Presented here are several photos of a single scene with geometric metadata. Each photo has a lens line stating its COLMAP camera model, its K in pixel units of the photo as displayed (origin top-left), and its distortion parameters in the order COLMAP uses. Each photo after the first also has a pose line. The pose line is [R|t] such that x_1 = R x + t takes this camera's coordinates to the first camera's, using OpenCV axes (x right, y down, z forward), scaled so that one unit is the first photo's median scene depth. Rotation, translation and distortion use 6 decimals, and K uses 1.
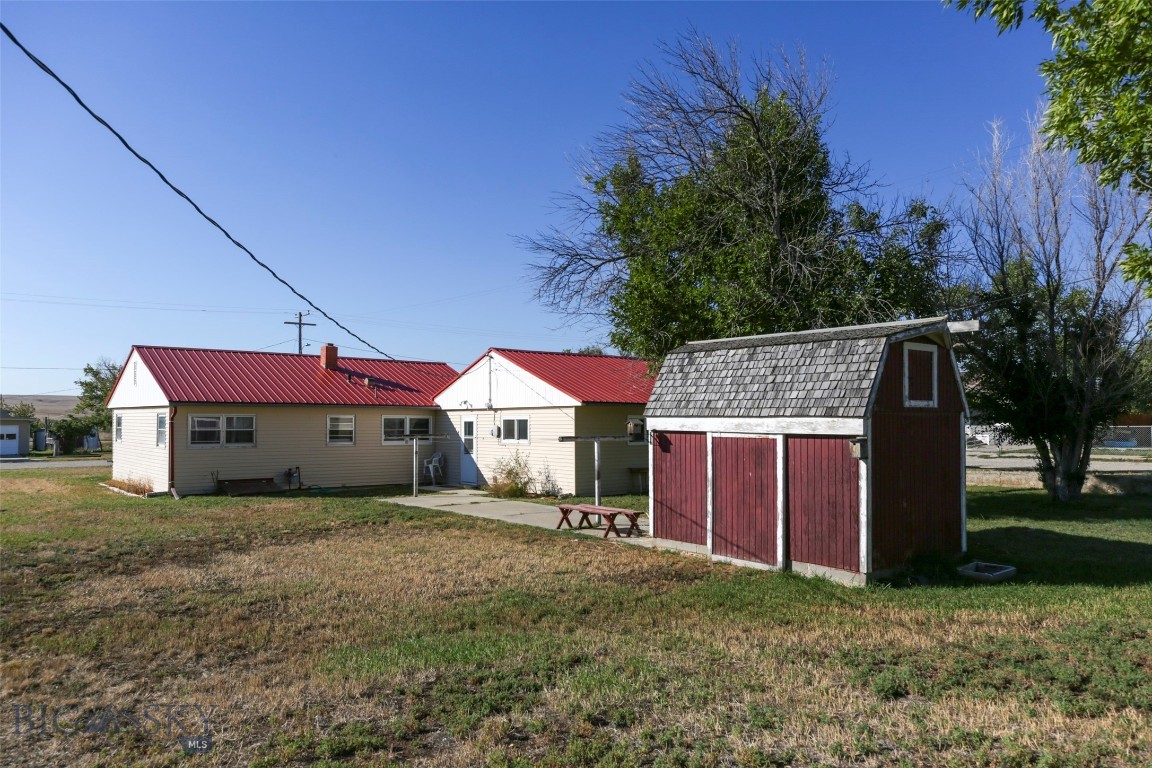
lens RADIAL K [[771.3, 0, 576.0], [0, 771.3, 384.0], [0, 0, 1]] dist [0.005546, 0.001444]
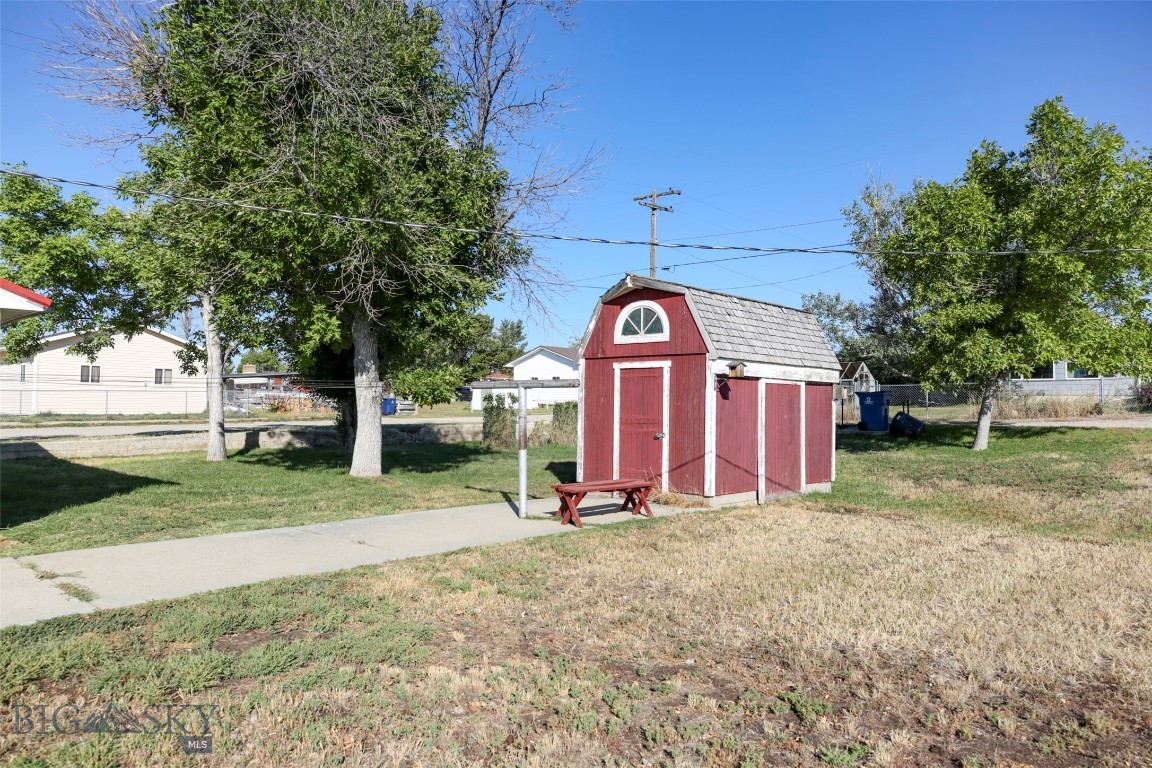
lens RADIAL K [[771.3, 0, 576.0], [0, 771.3, 384.0], [0, 0, 1]] dist [0.005546, 0.001444]
pose [[-0.106669, 0.024901, 0.993983, -0.390349], [-0.057233, 0.997875, -0.031140, 0.055653], [-0.992646, -0.060211, -0.105018, 0.647977]]
